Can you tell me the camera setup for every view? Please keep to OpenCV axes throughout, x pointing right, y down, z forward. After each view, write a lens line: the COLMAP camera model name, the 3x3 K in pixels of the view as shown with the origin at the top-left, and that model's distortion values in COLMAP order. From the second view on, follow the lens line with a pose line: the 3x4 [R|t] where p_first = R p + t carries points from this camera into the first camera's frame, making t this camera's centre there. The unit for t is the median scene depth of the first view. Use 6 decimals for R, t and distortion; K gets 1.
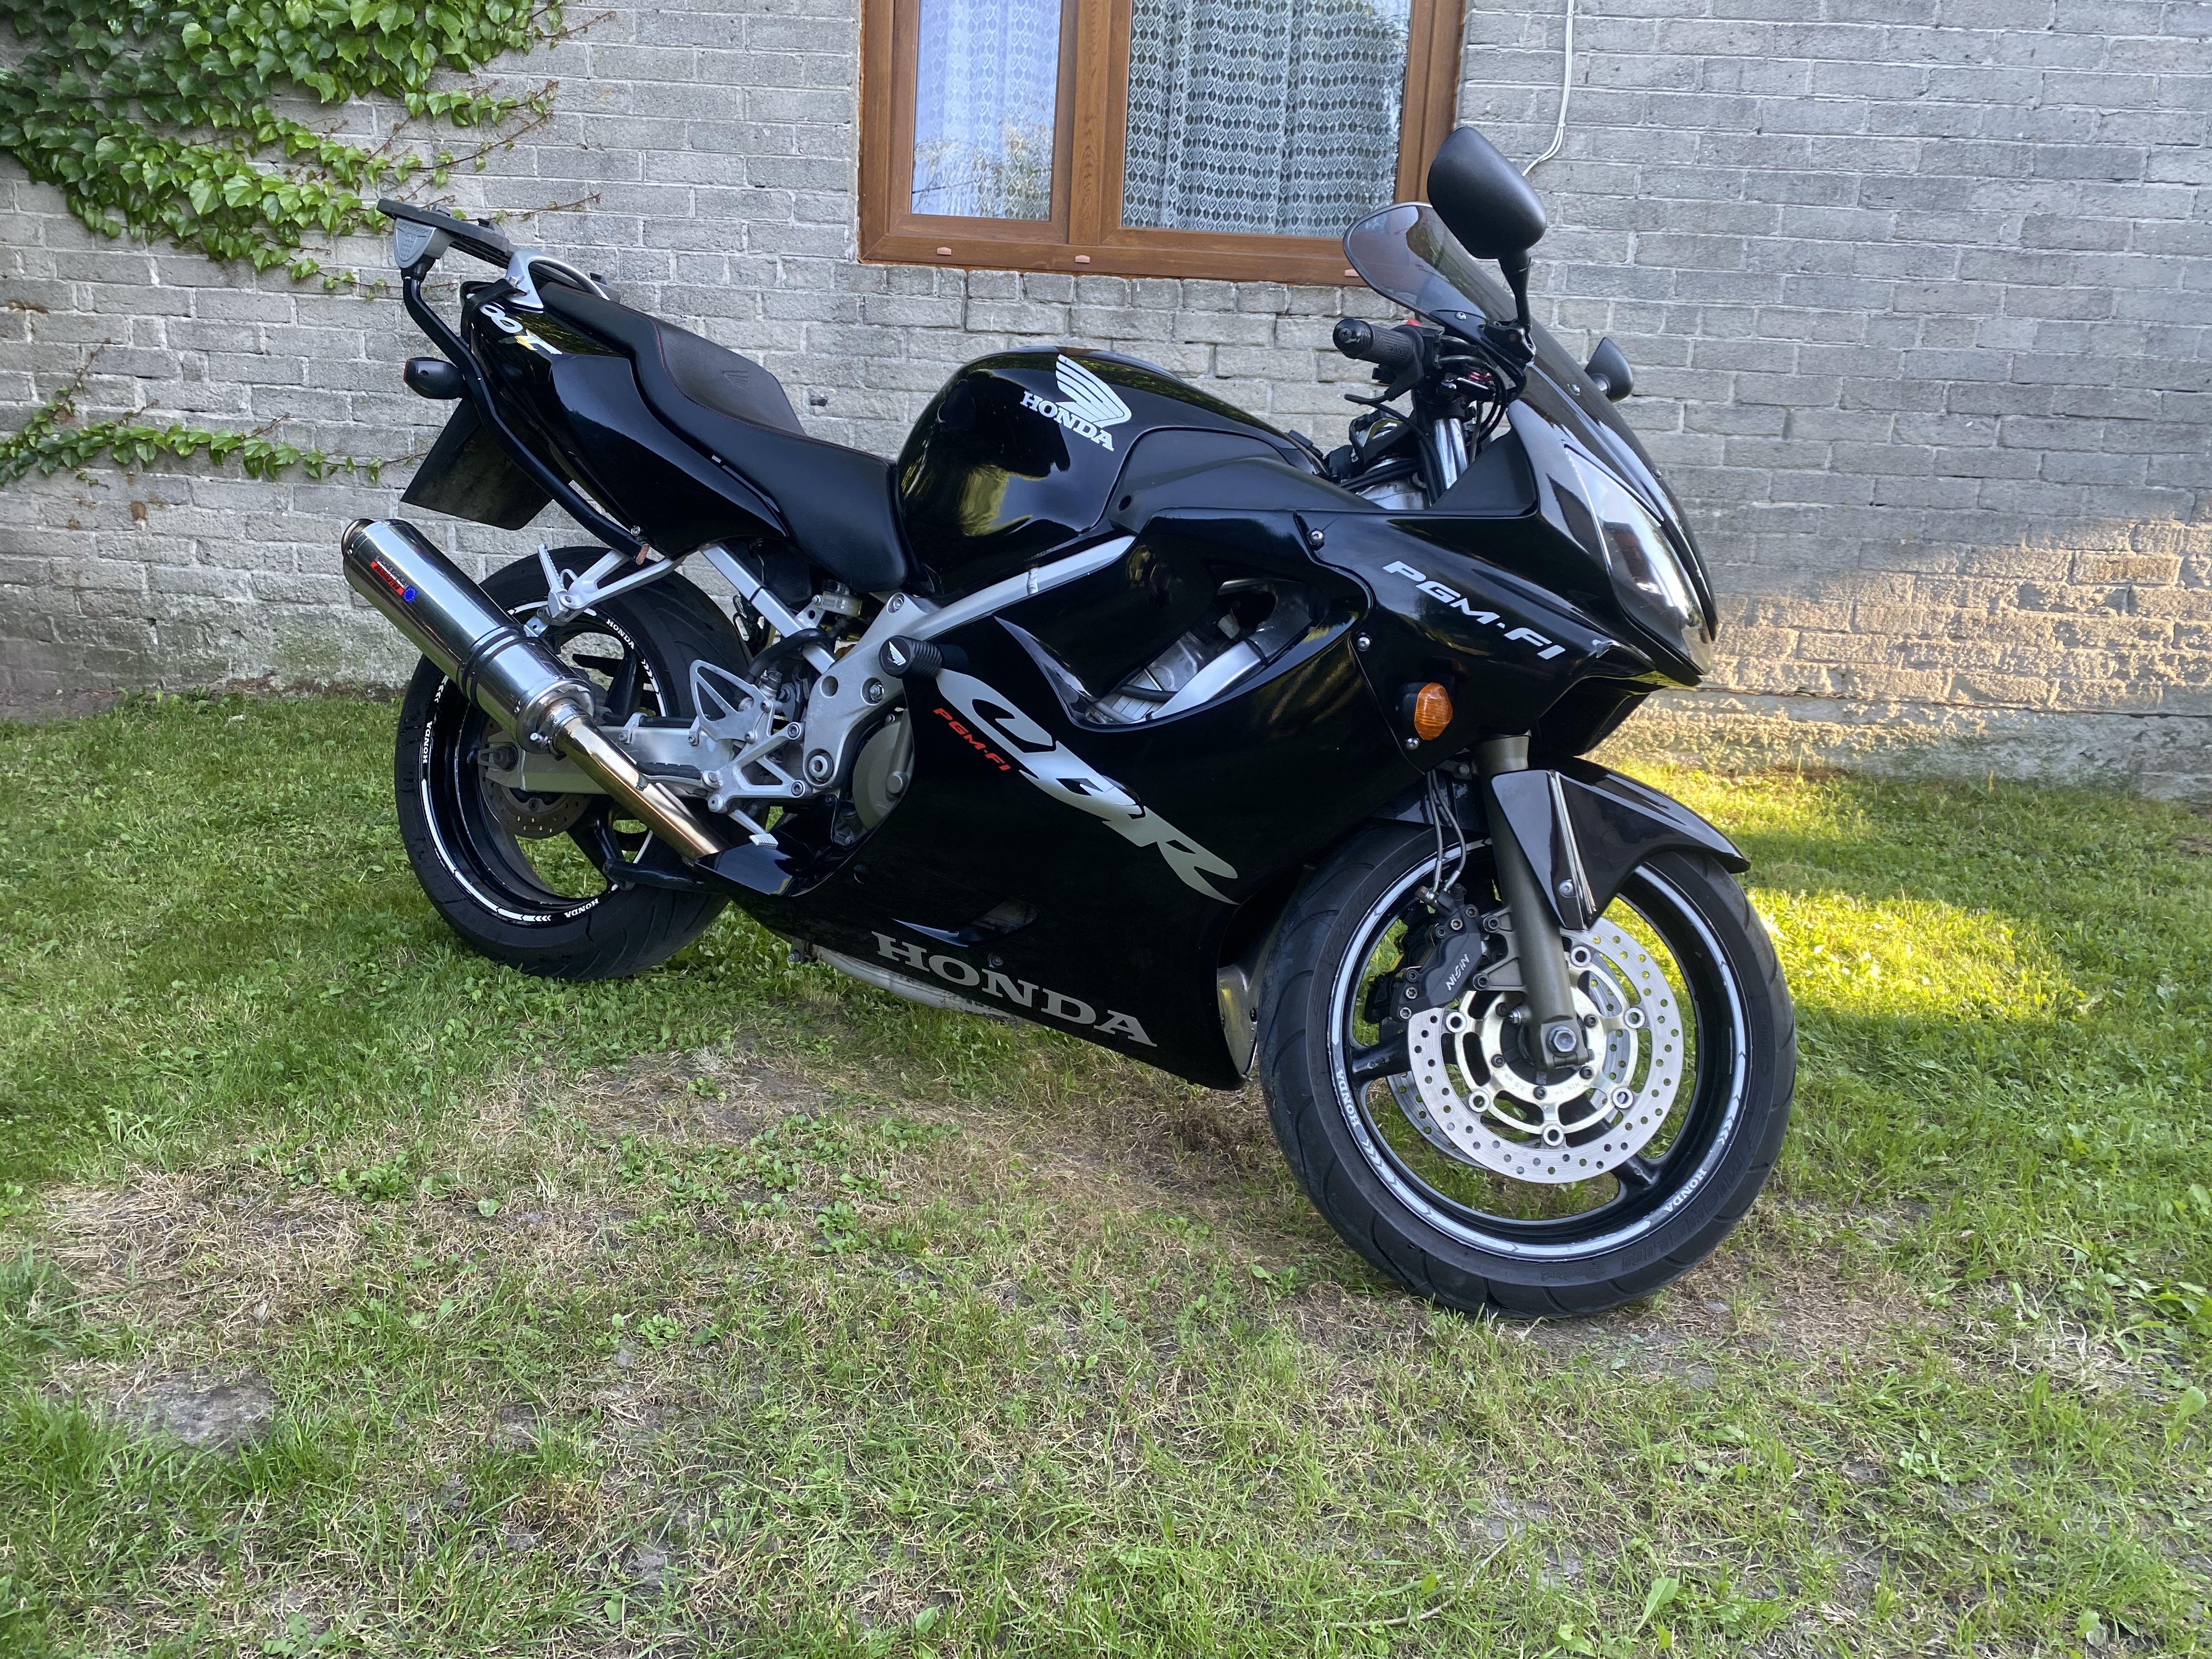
lens RADIAL K [[1684.3, 0, 1116.0], [0, 1684.3, 816.9], [0, 0, 1]] dist [0.019618, -0.016018]
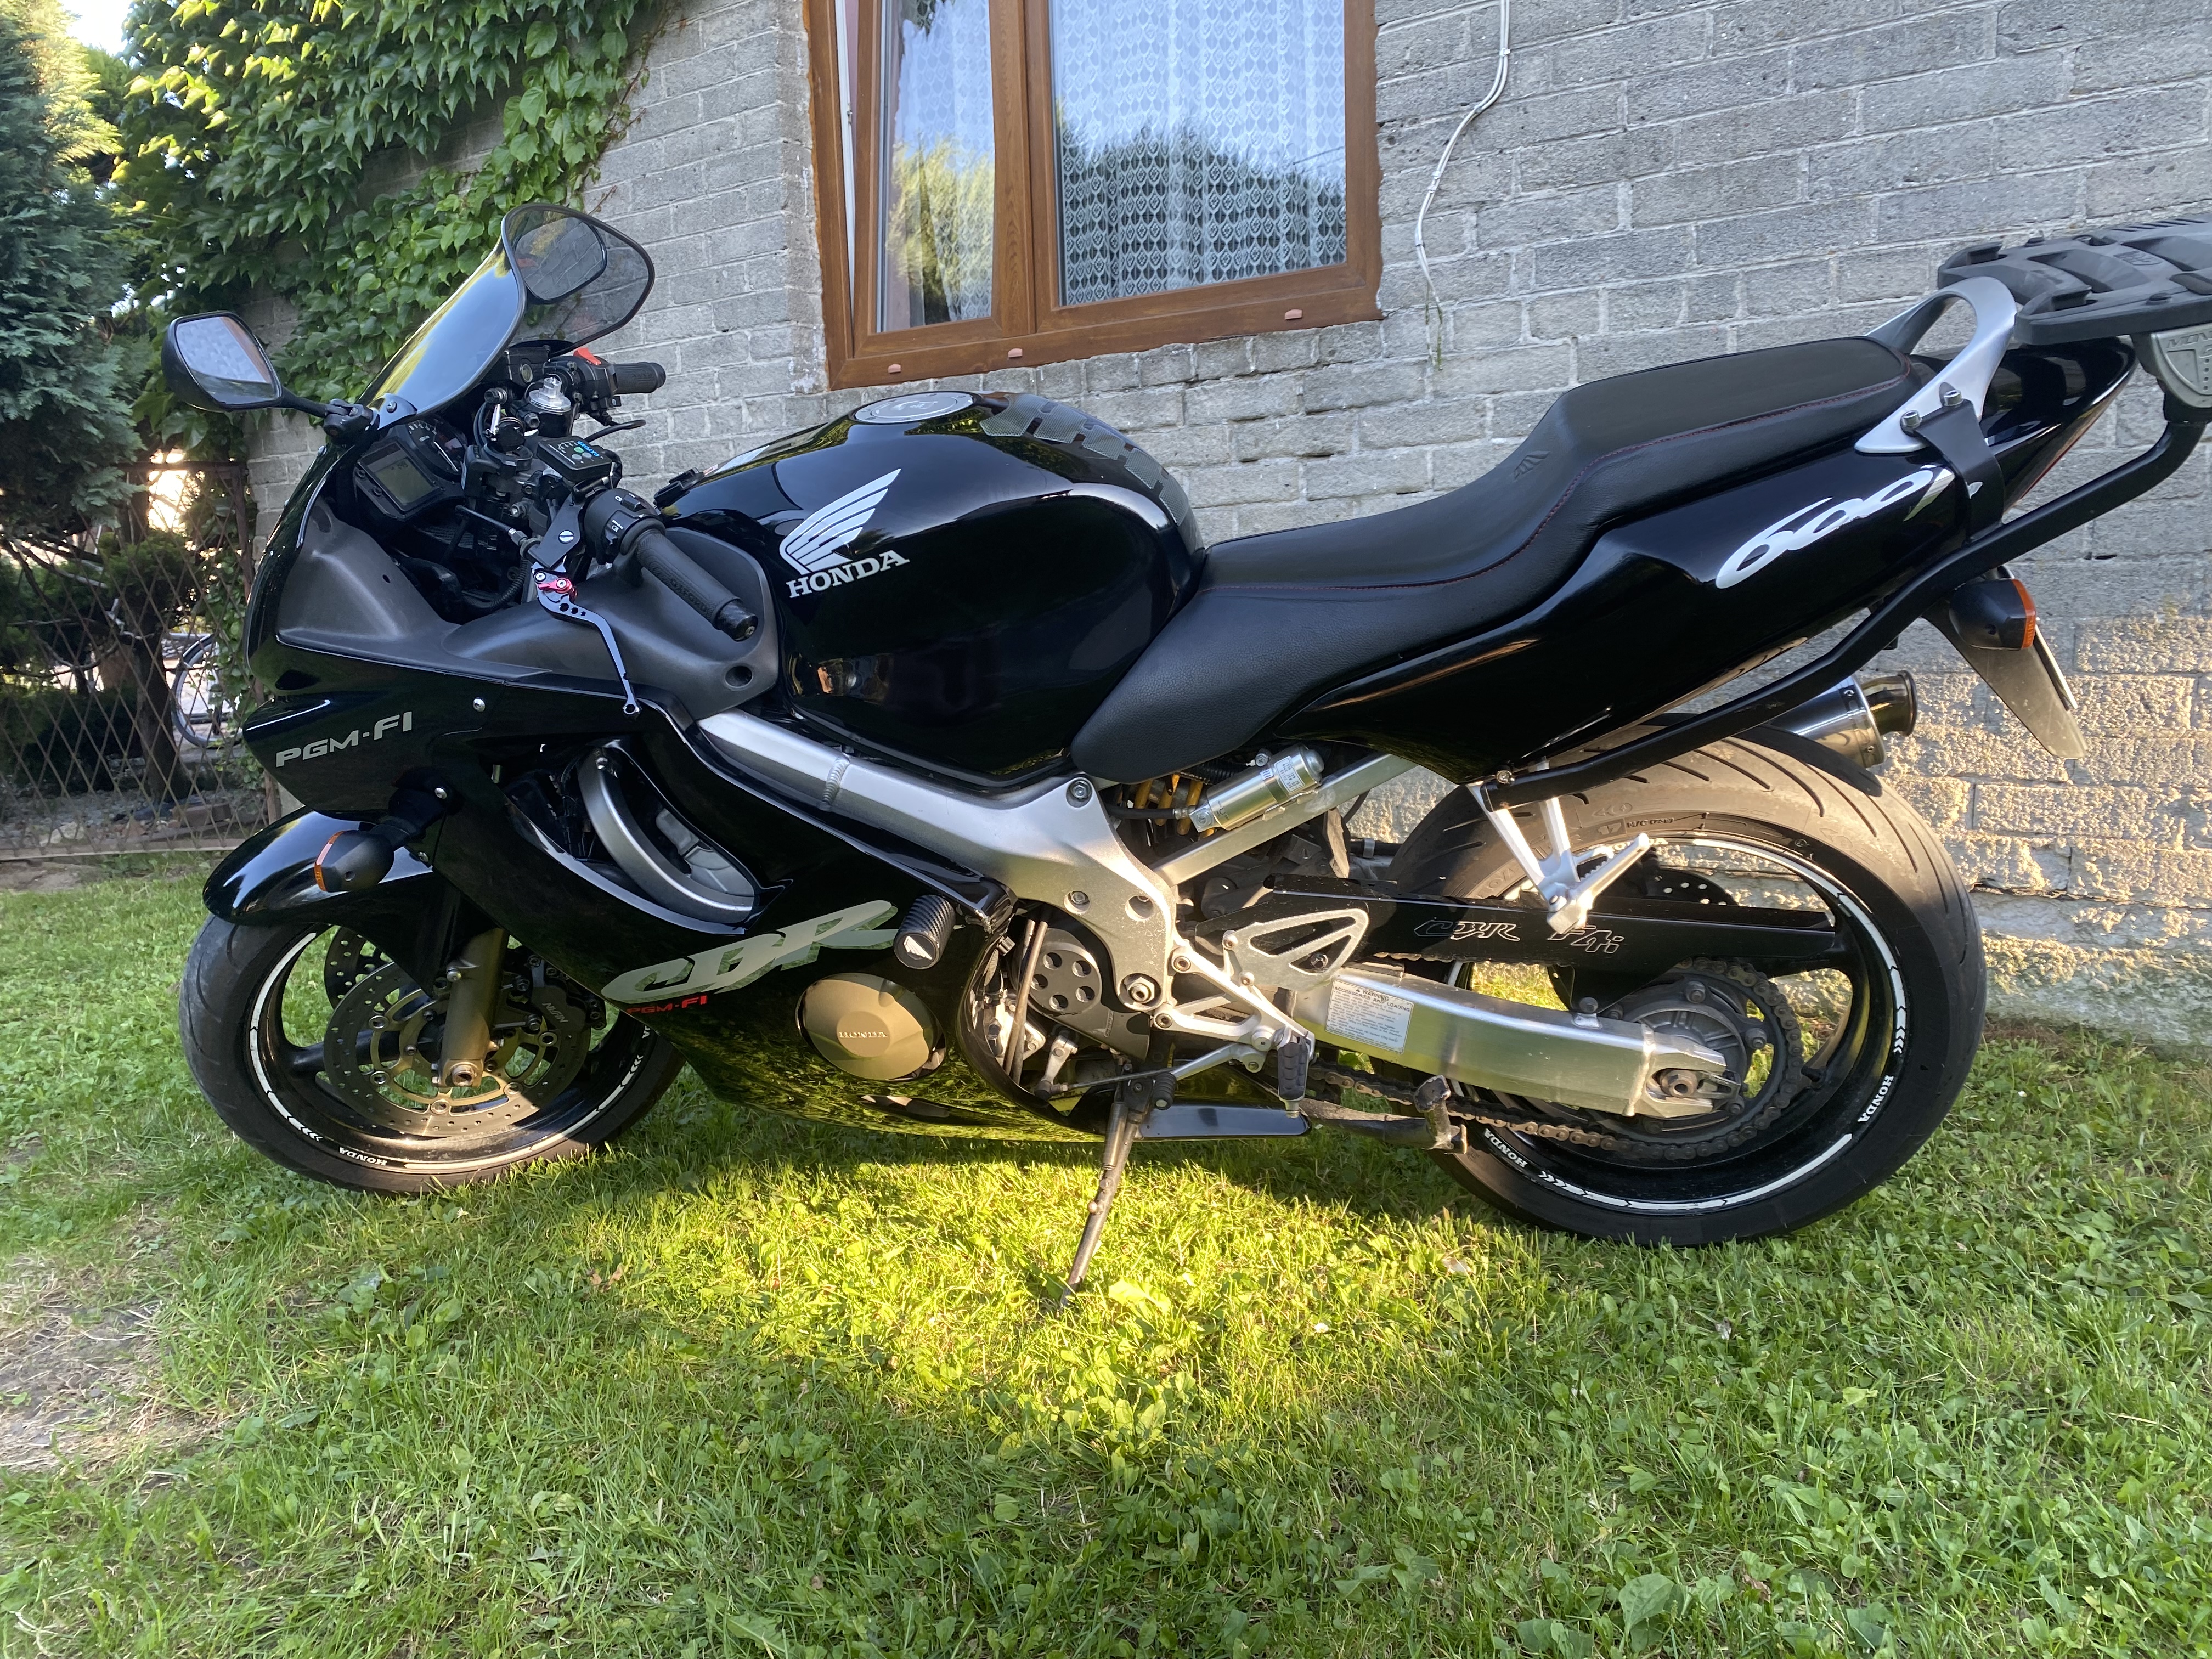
lens RADIAL K [[1684.3, 0, 1098.0], [0, 1684.3, 816.7], [0, 0, 1]] dist [0.019618, -0.016018]
pose [[0.823924, 0.000097, -0.566701, 0.501222], [-0.054314, 0.995410, -0.078796, -0.036883], [0.564092, 0.095702, 0.820147, 0.363527]]
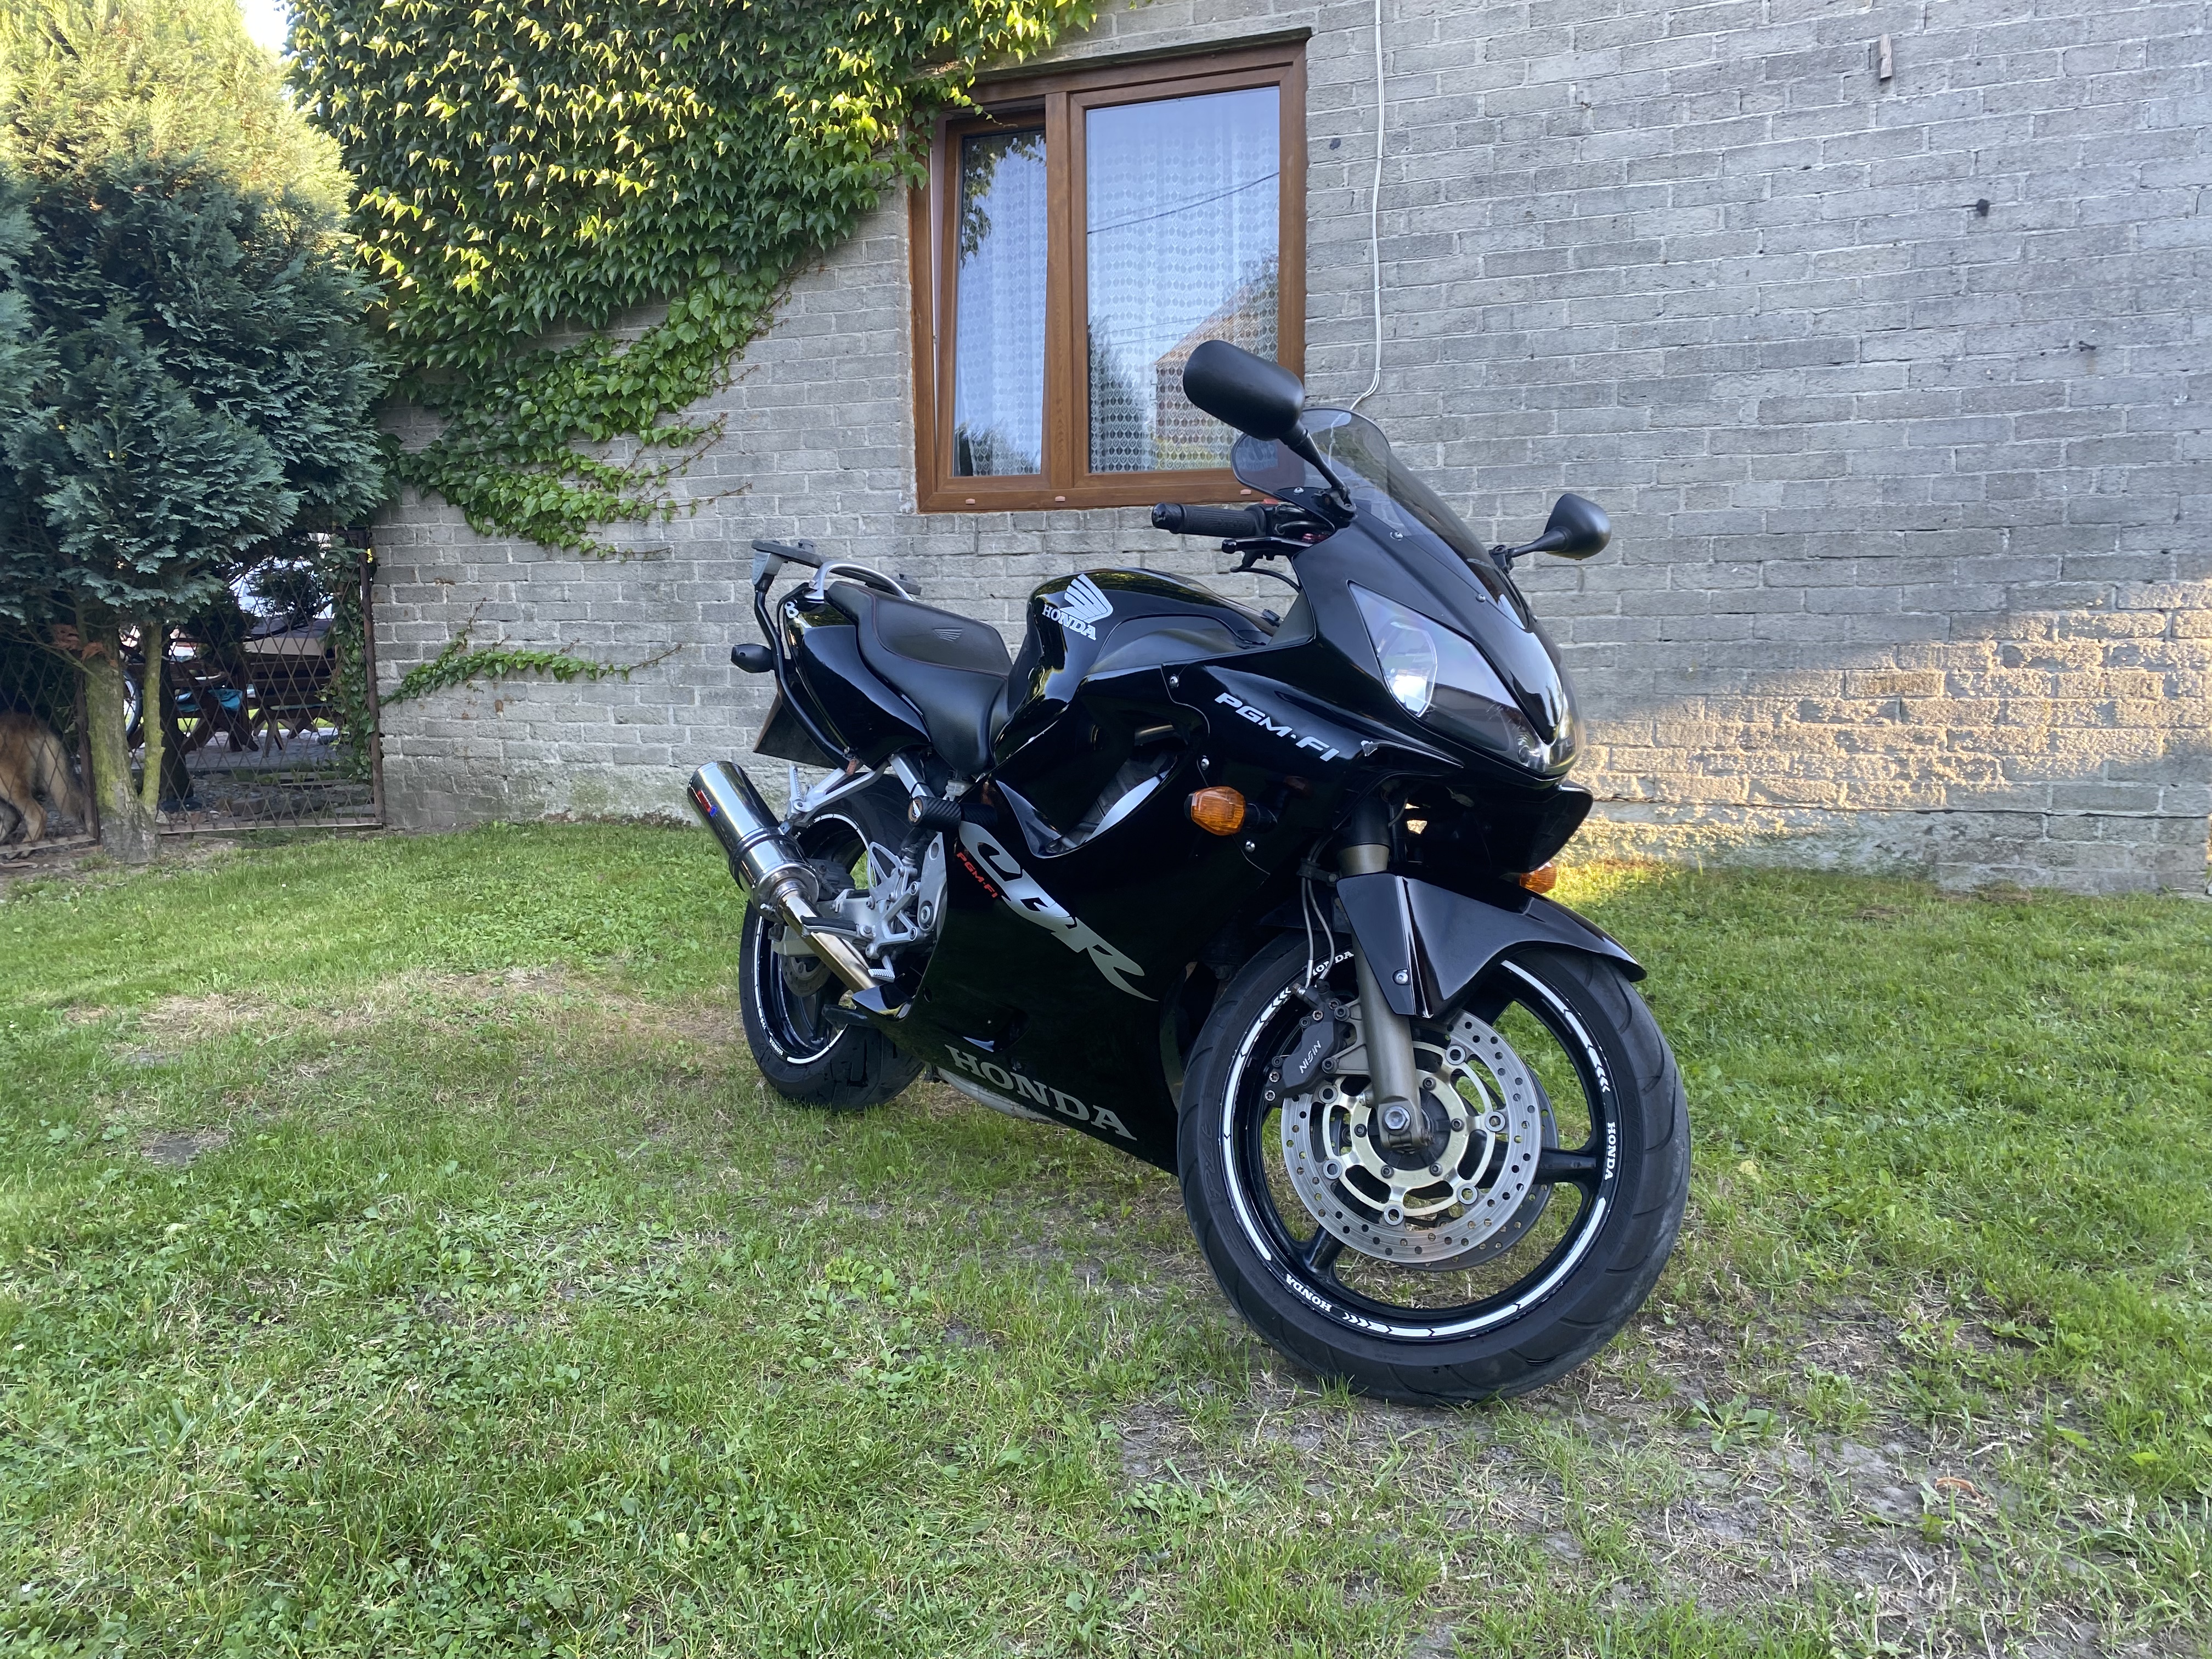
lens RADIAL K [[1684.3, 0, 1108.0], [0, 1684.3, 812.8], [0, 0, 1]] dist [0.019618, -0.016018]
pose [[0.939159, -0.018977, -0.342958, 0.494109], [-0.022323, 0.992990, -0.116073, 0.086251], [0.342756, 0.116667, 0.932152, -0.243727]]
